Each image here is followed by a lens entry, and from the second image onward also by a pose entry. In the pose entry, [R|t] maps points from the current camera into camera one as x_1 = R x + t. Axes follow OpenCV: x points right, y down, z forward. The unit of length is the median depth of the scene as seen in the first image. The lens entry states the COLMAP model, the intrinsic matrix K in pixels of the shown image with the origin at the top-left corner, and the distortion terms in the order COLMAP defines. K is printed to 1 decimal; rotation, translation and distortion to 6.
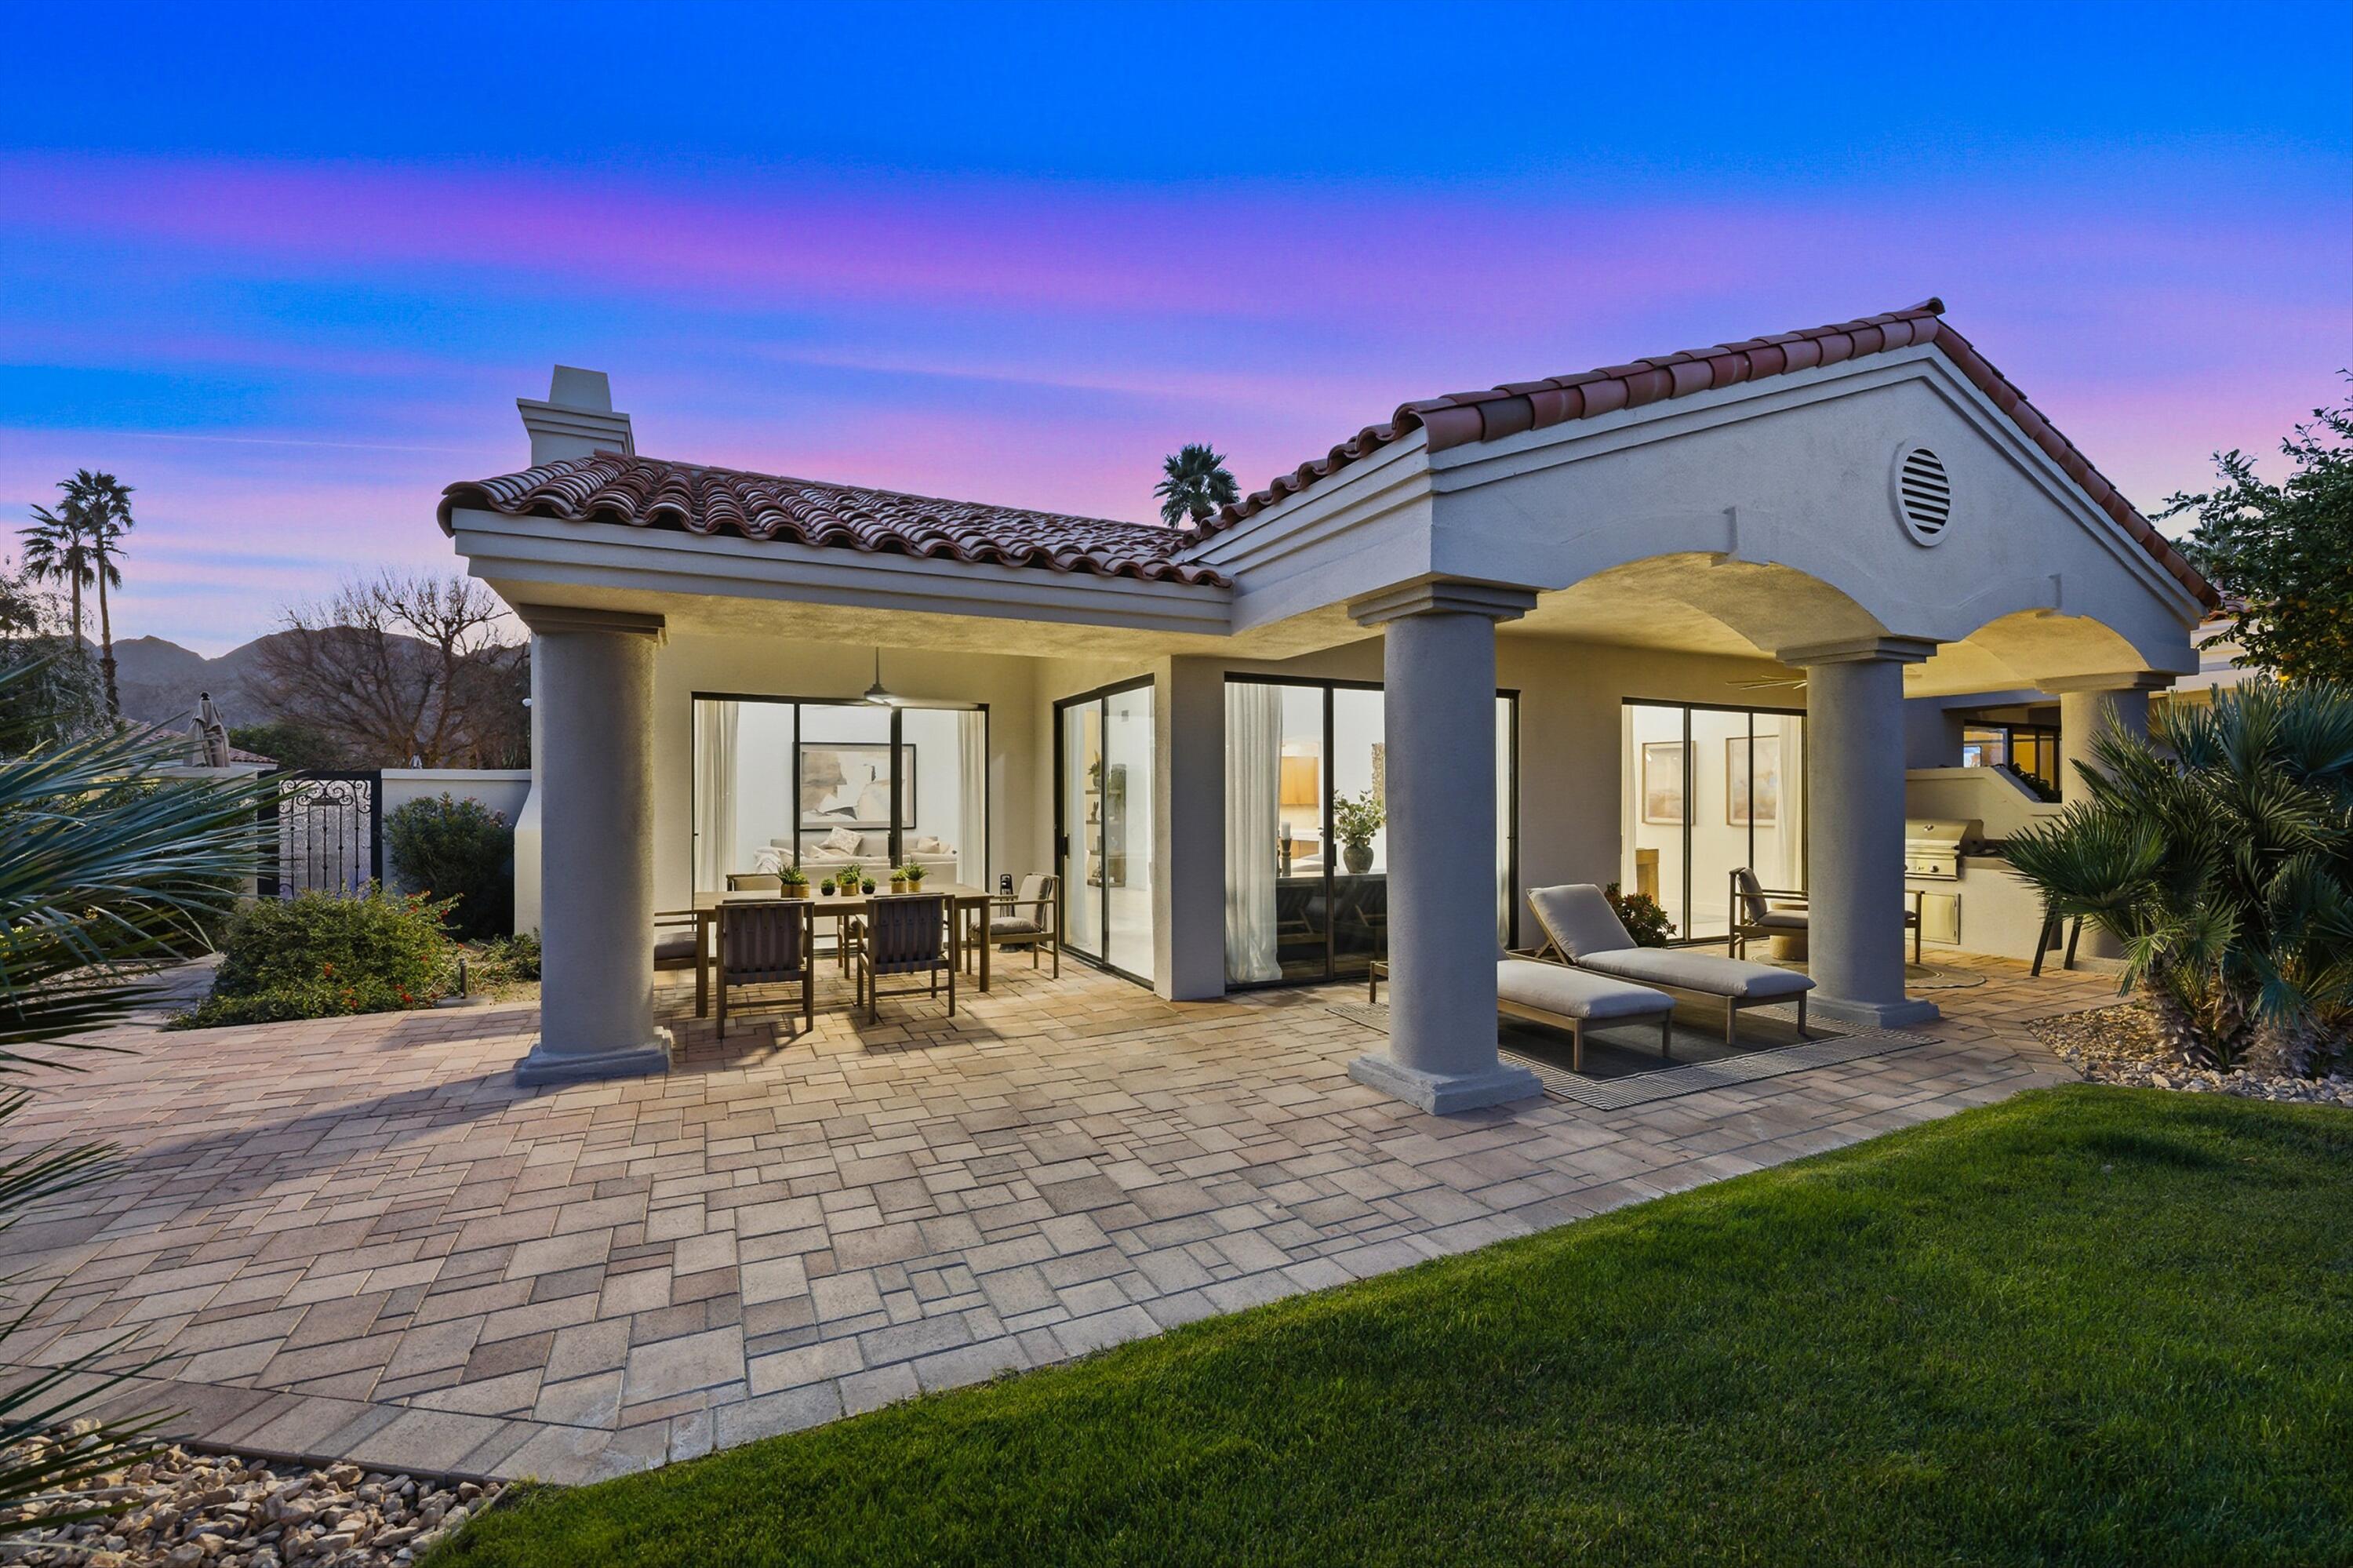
lens RADIAL K [[986.2, 0, 1176.5], [0, 986.2, 784.0], [0, 0, 1]] dist [-0.011335, -0.000064]
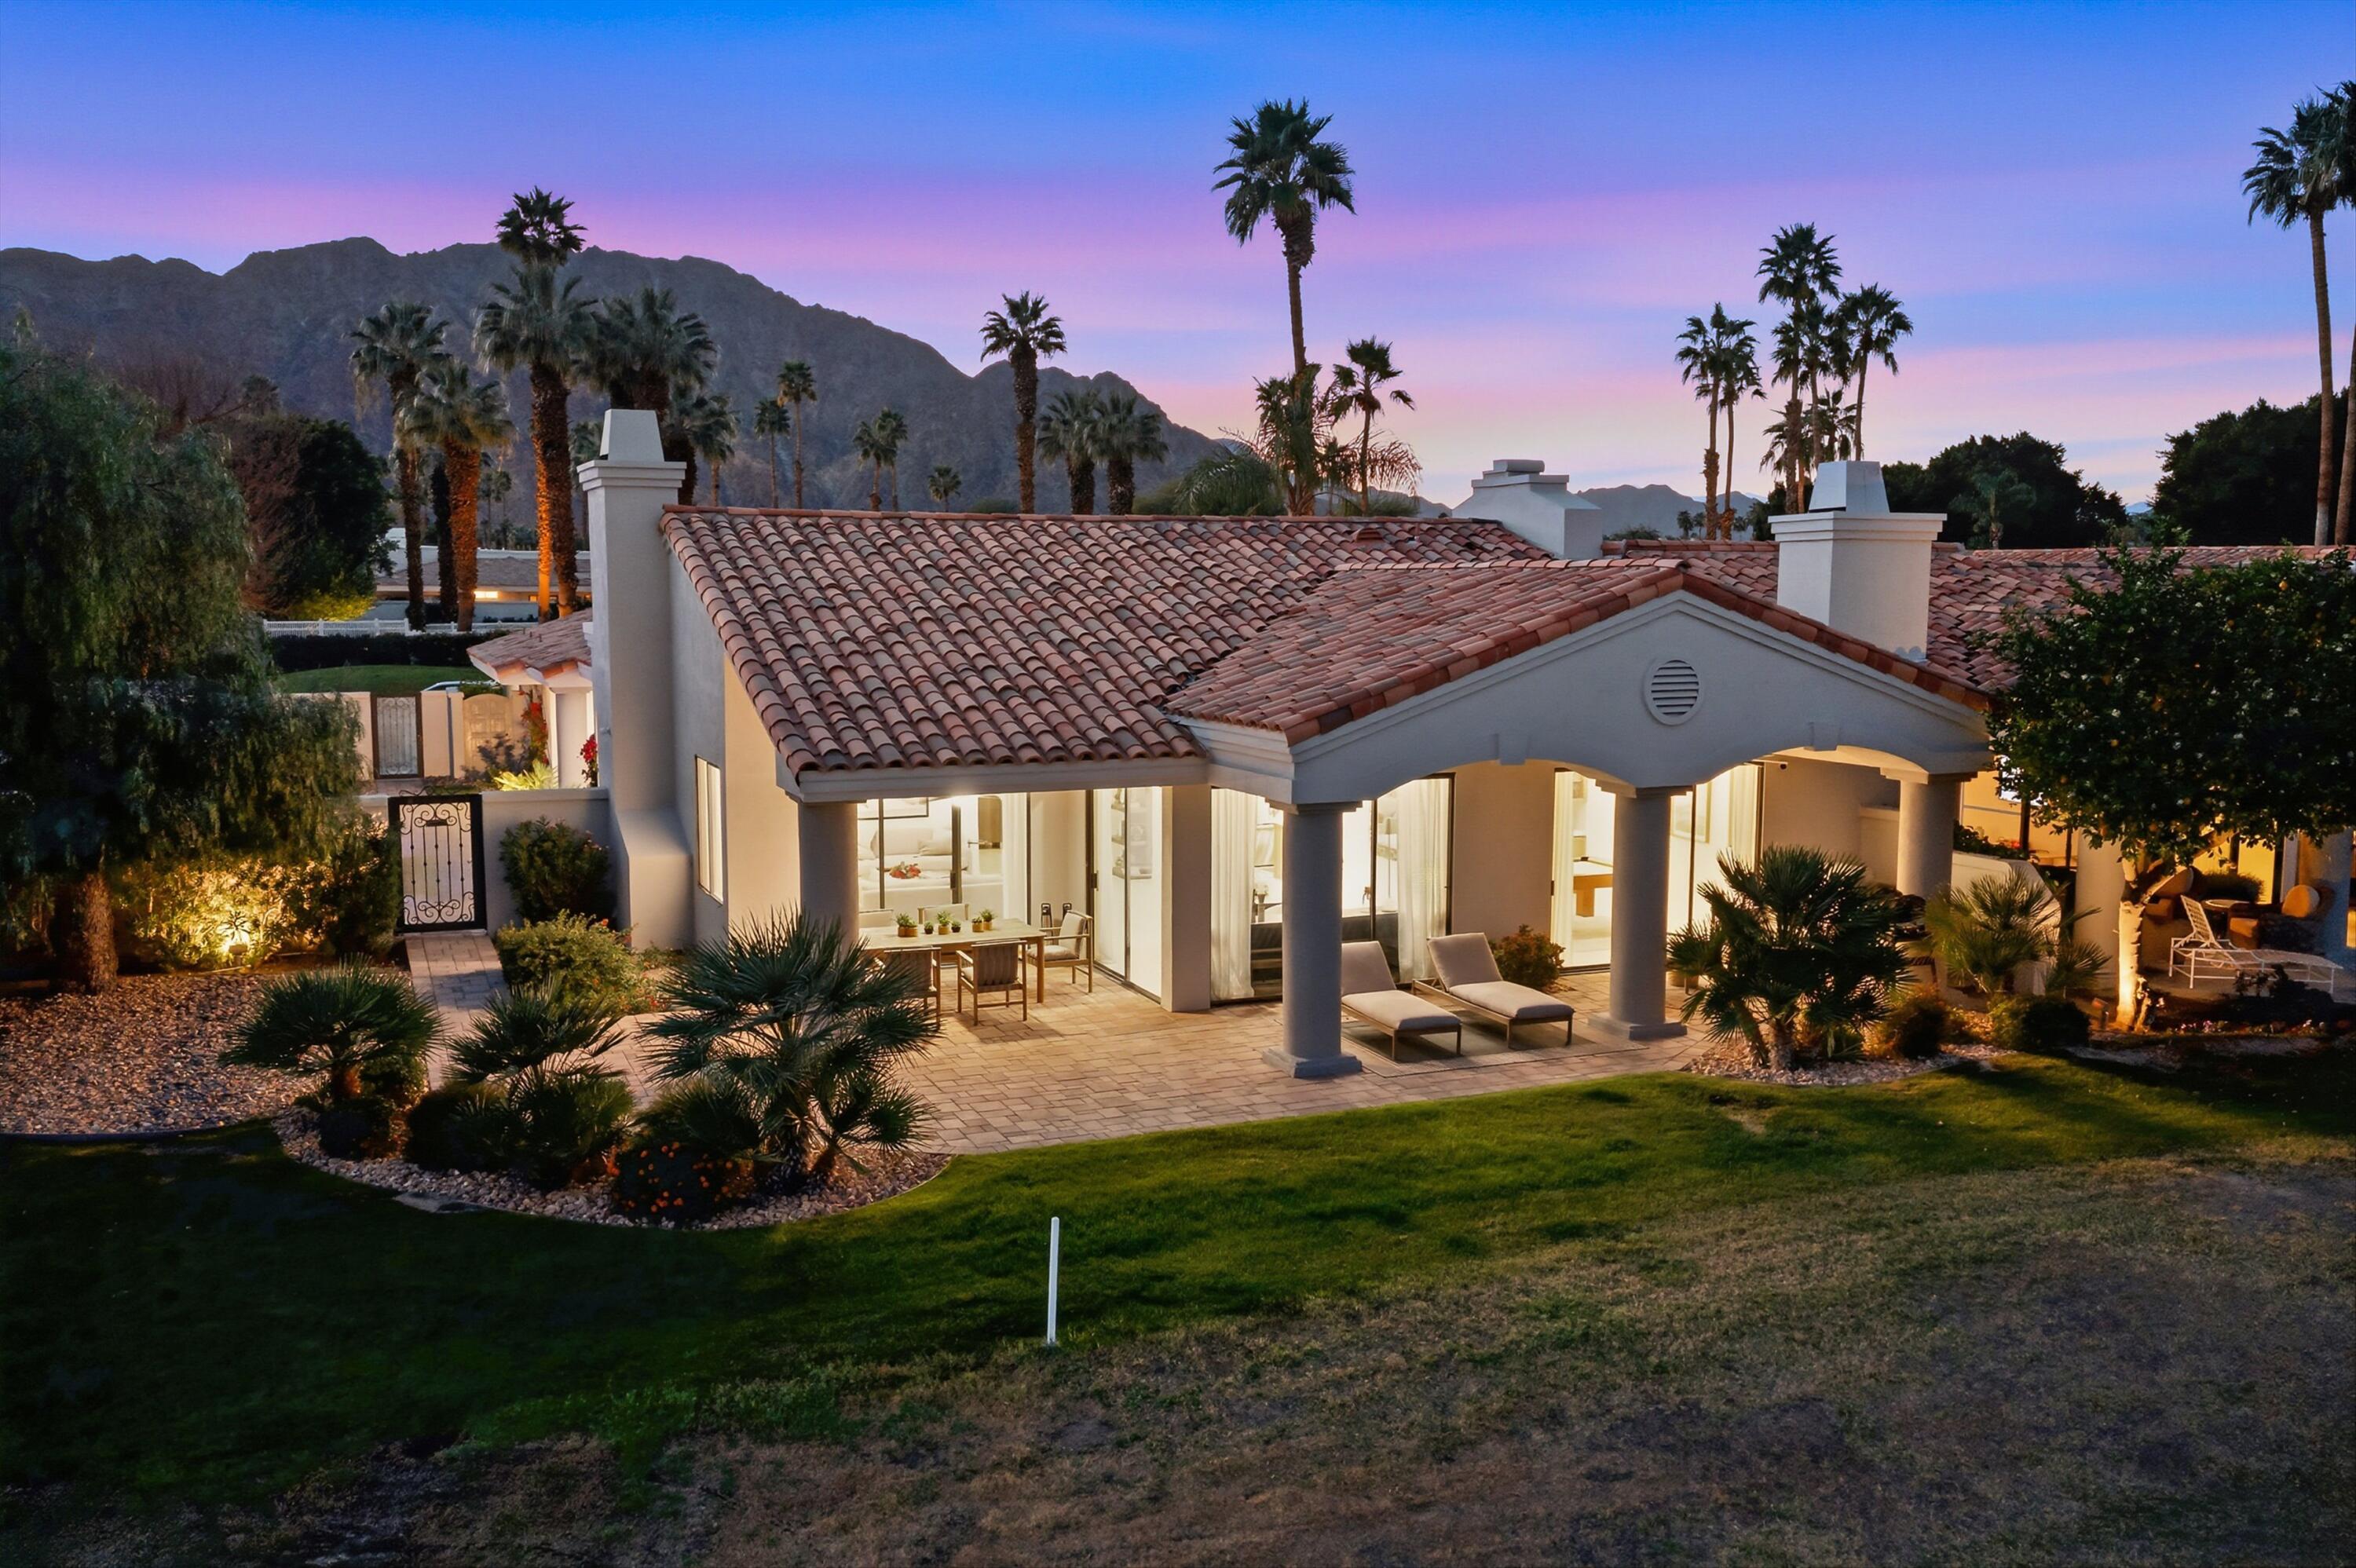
lens RADIAL K [[1938.5, 0, 1178.0], [0, 1938.5, 784.0], [0, 0, 1]] dist [0.012020, -0.006161]
pose [[0.998627, 0.008682, -0.051657, 0.188453], [-0.002432, 0.992789, 0.119849, -0.578229], [0.052325, -0.119559, 0.991447, -2.273056]]
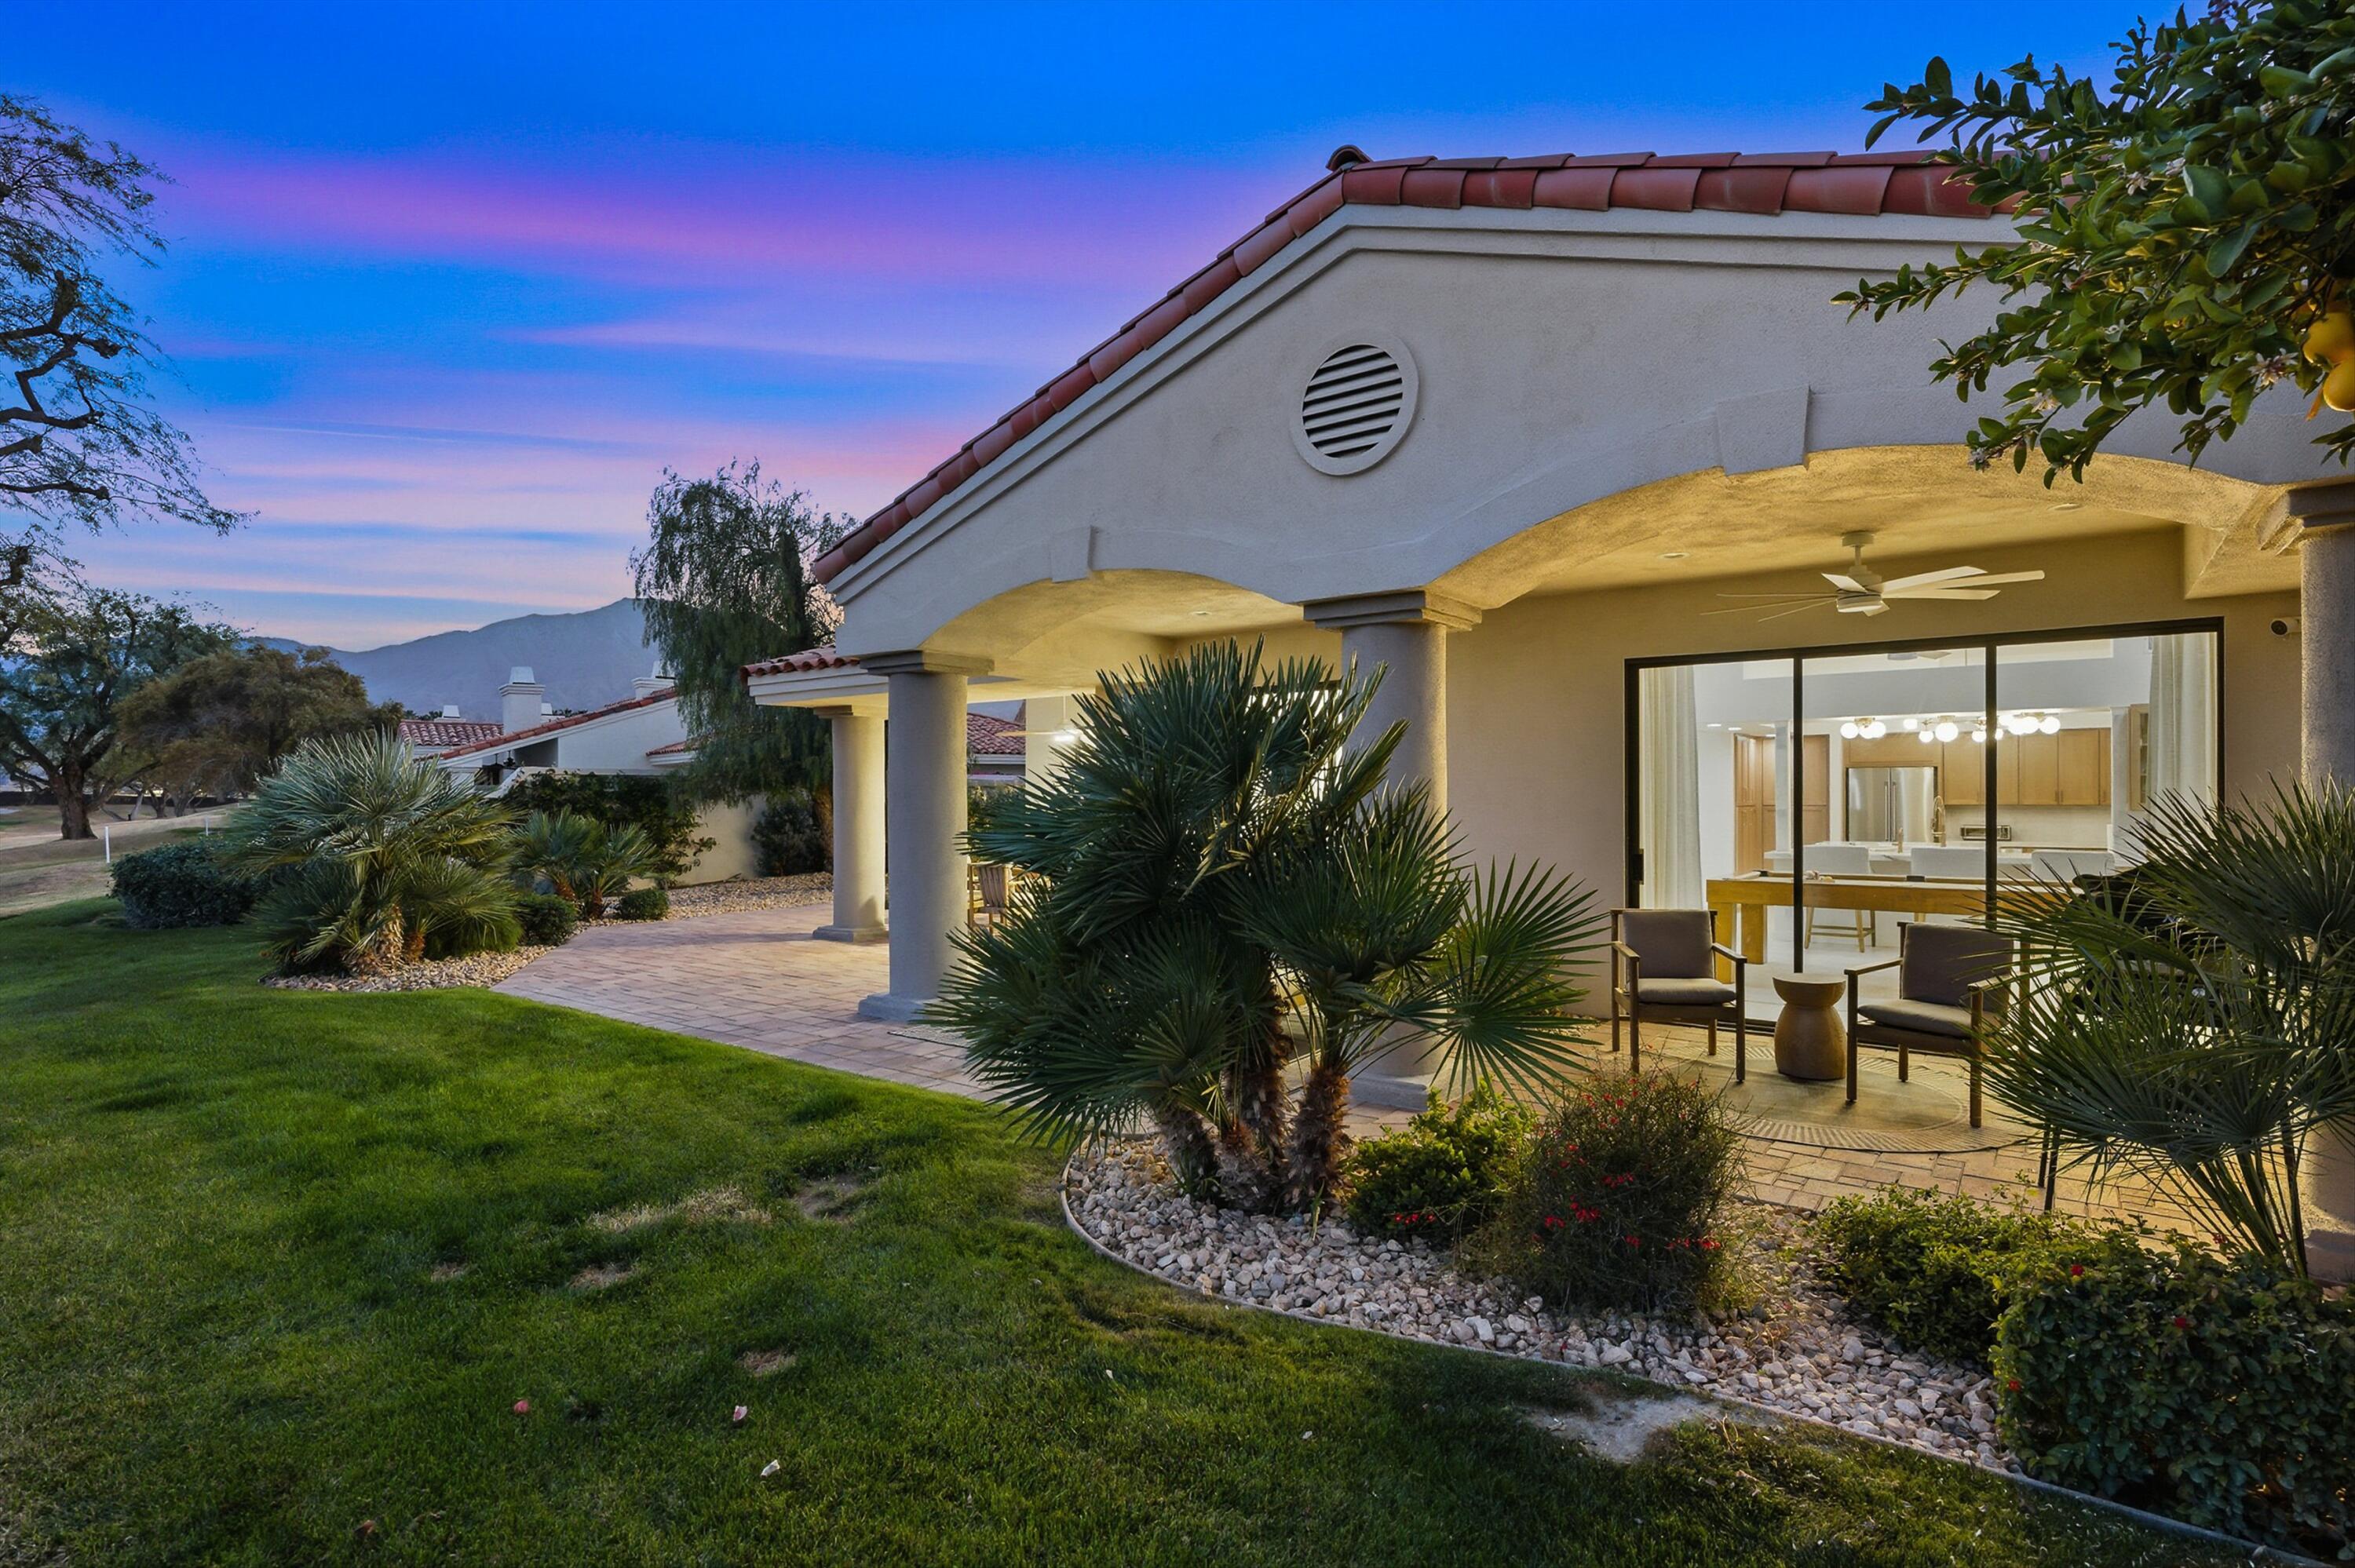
lens RADIAL K [[1152.8, 0, 1177.5], [0, 1152.8, 784.0], [0, 0, 1]] dist [-0.000936, 0.000009]
pose [[0.440976, -0.007399, -0.897488, 1.722301], [0.016424, 0.999865, -0.000173, -0.005183], [0.897369, -0.014664, 0.441038, 0.550524]]
